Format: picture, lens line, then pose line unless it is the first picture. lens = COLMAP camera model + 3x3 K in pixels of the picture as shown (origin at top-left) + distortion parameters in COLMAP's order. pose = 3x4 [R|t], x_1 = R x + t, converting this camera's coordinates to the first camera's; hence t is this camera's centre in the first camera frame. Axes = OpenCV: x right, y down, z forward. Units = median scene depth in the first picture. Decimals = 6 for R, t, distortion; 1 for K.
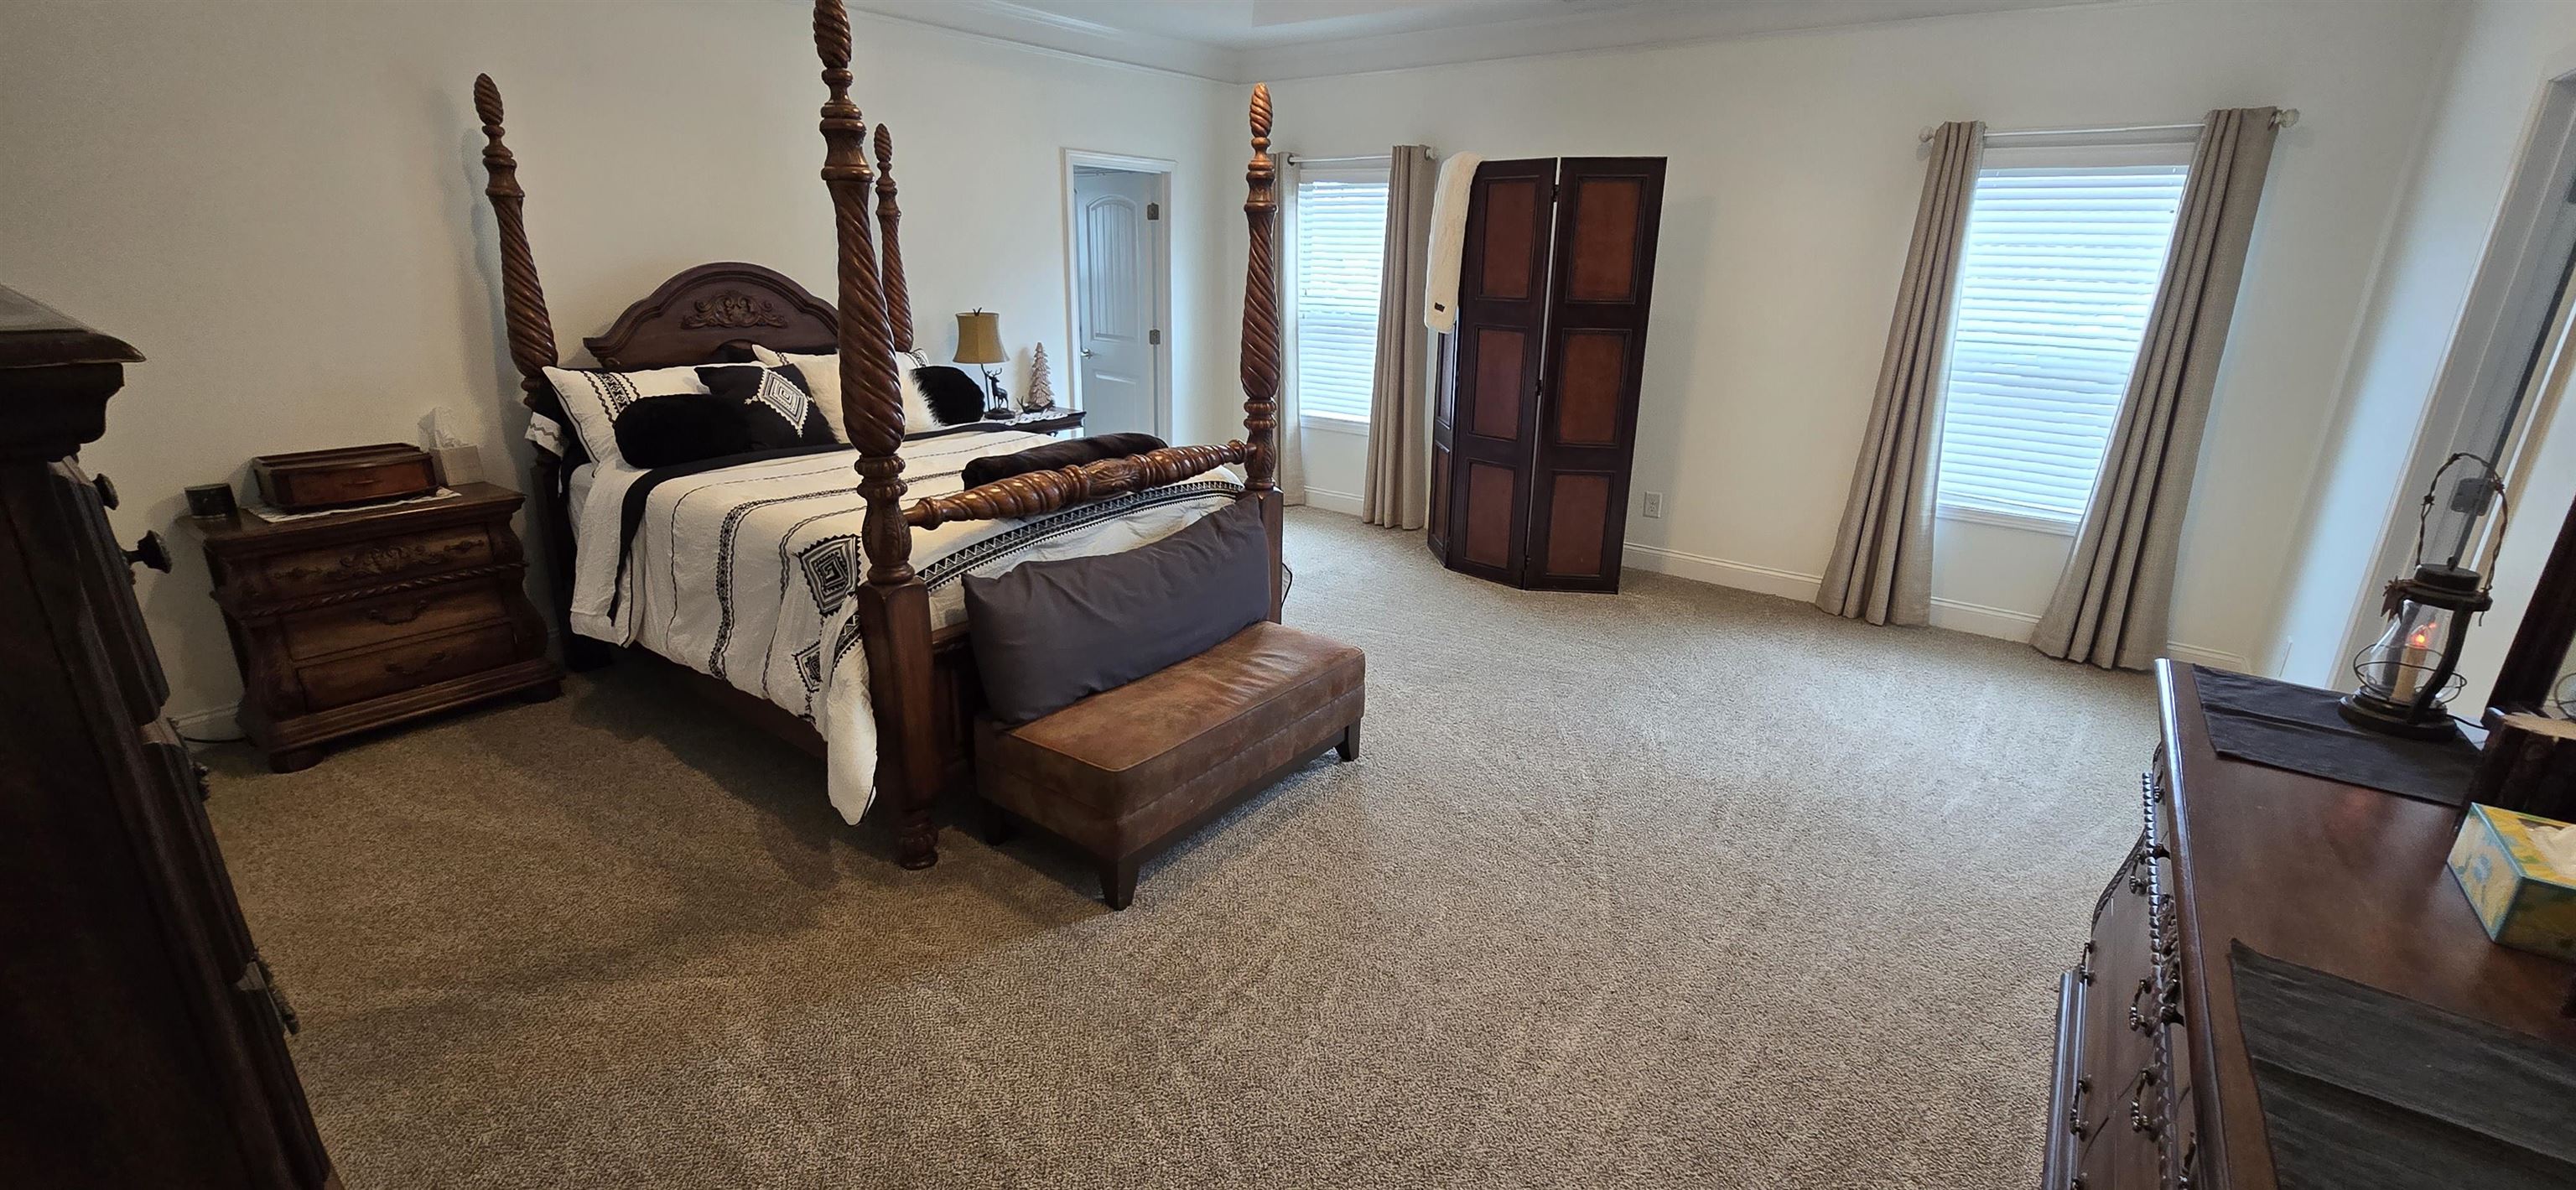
lens RADIAL K [[1056.2, 0, 1288.0], [0, 1056.2, 595.0], [0, 0, 1]] dist [0.000517, 0.000050]
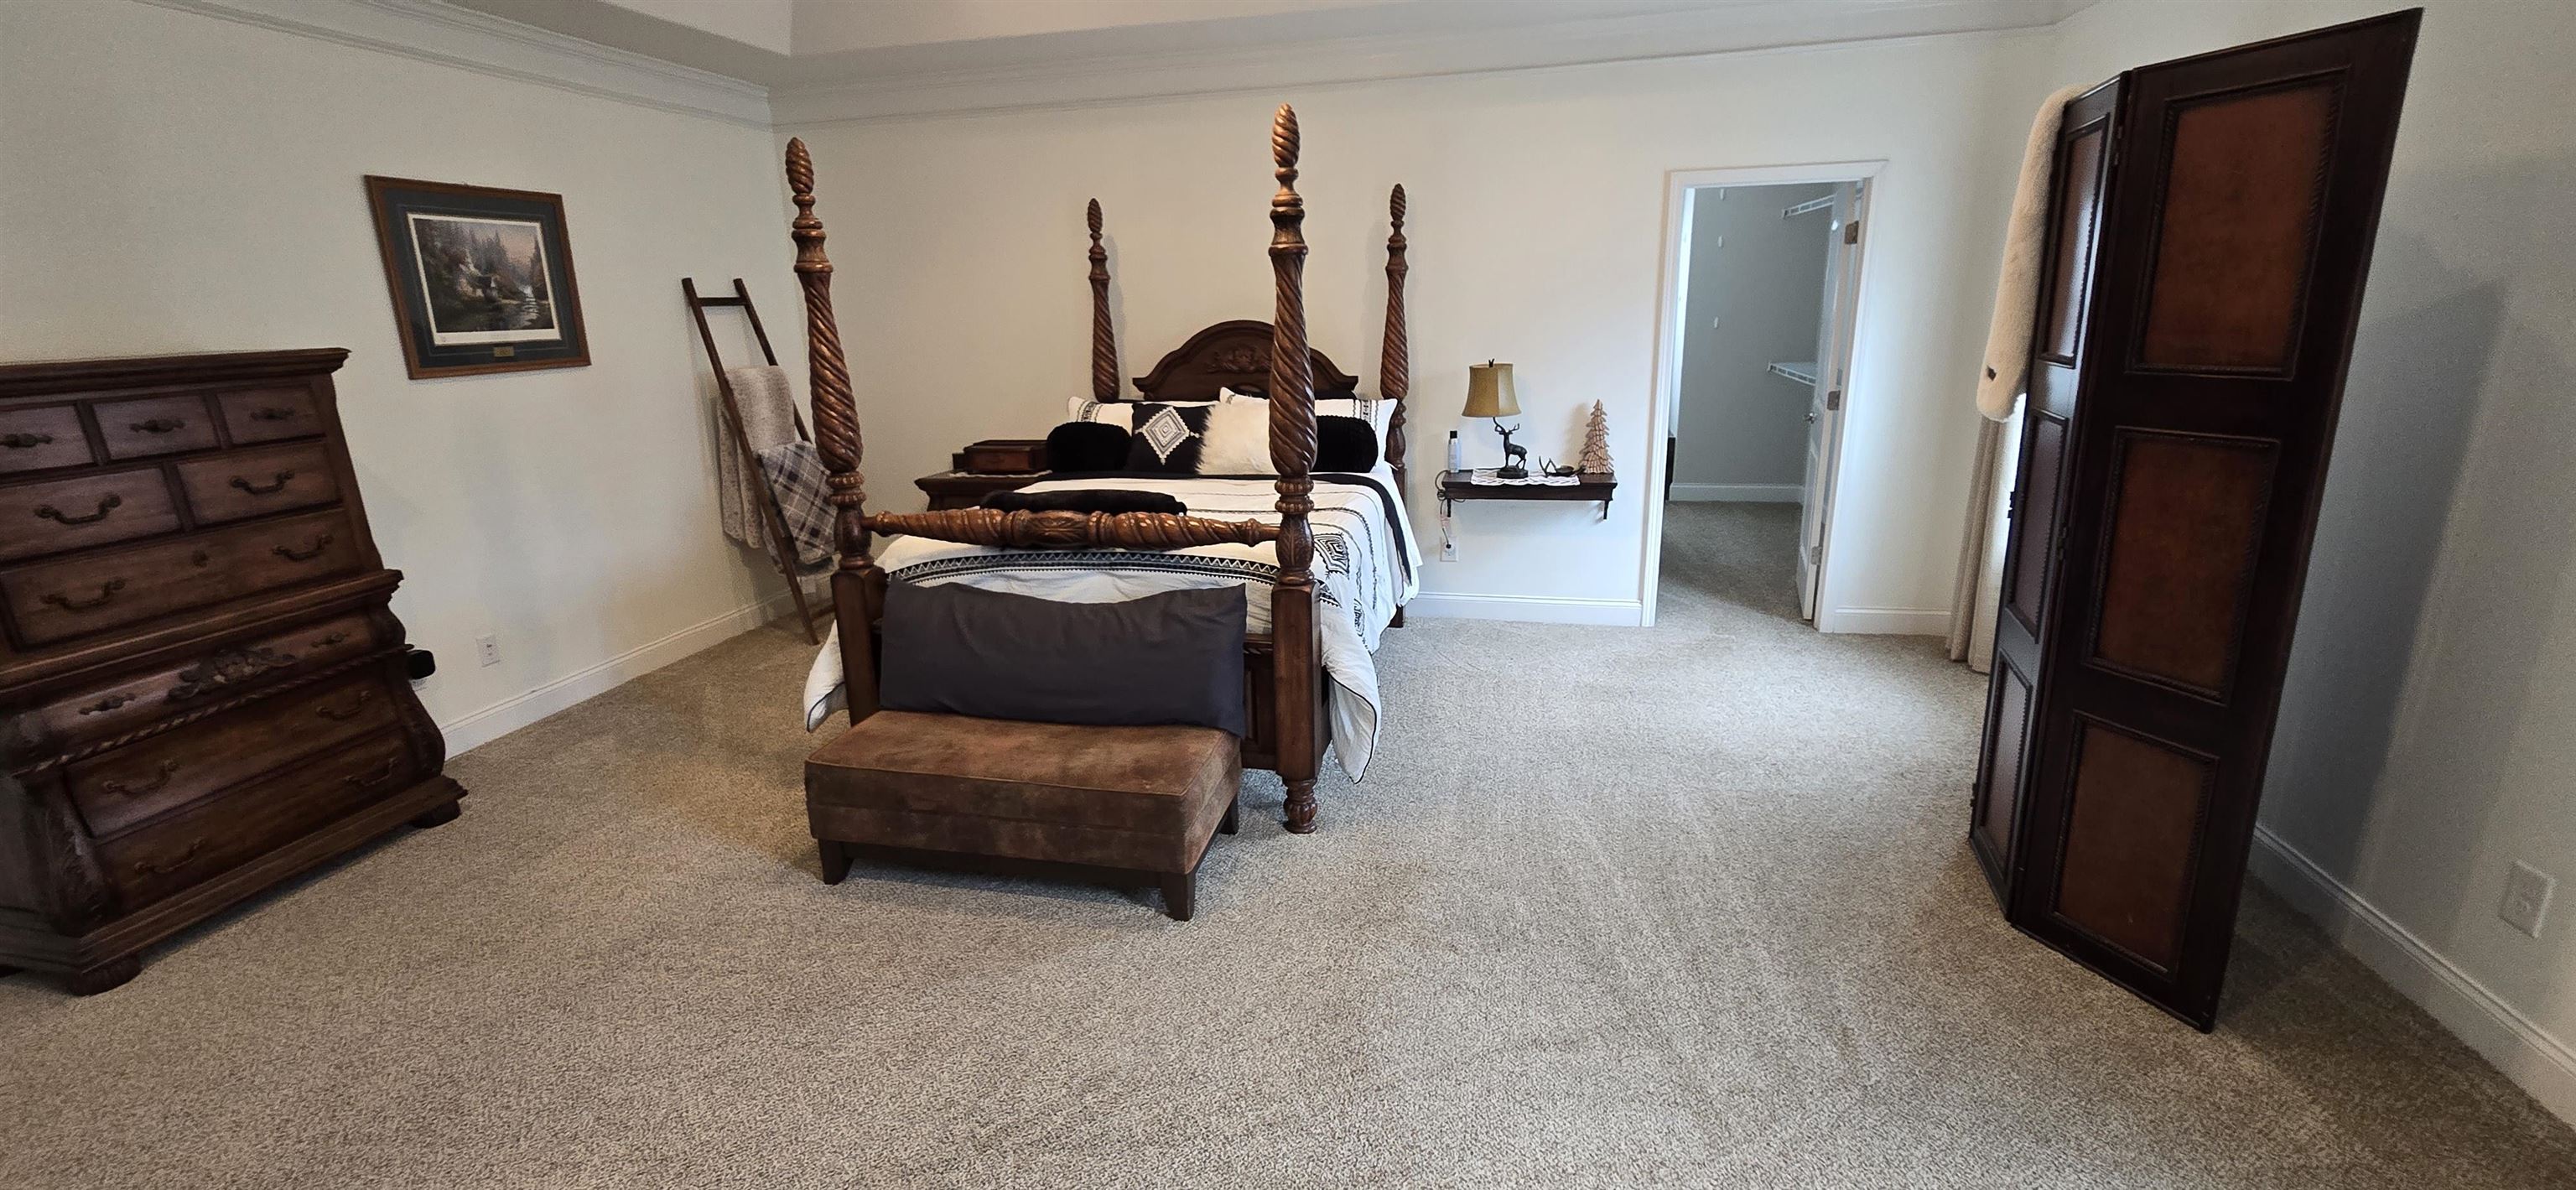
lens RADIAL K [[1056.2, 0, 1288.0], [0, 1056.2, 595.0], [0, 0, 1]] dist [0.000517, 0.000050]
pose [[0.407883, 0.215125, -0.887329, 0.743580], [-0.246968, 0.961613, 0.119609, -0.197706], [0.878998, 0.170356, 0.445355, 0.652508]]
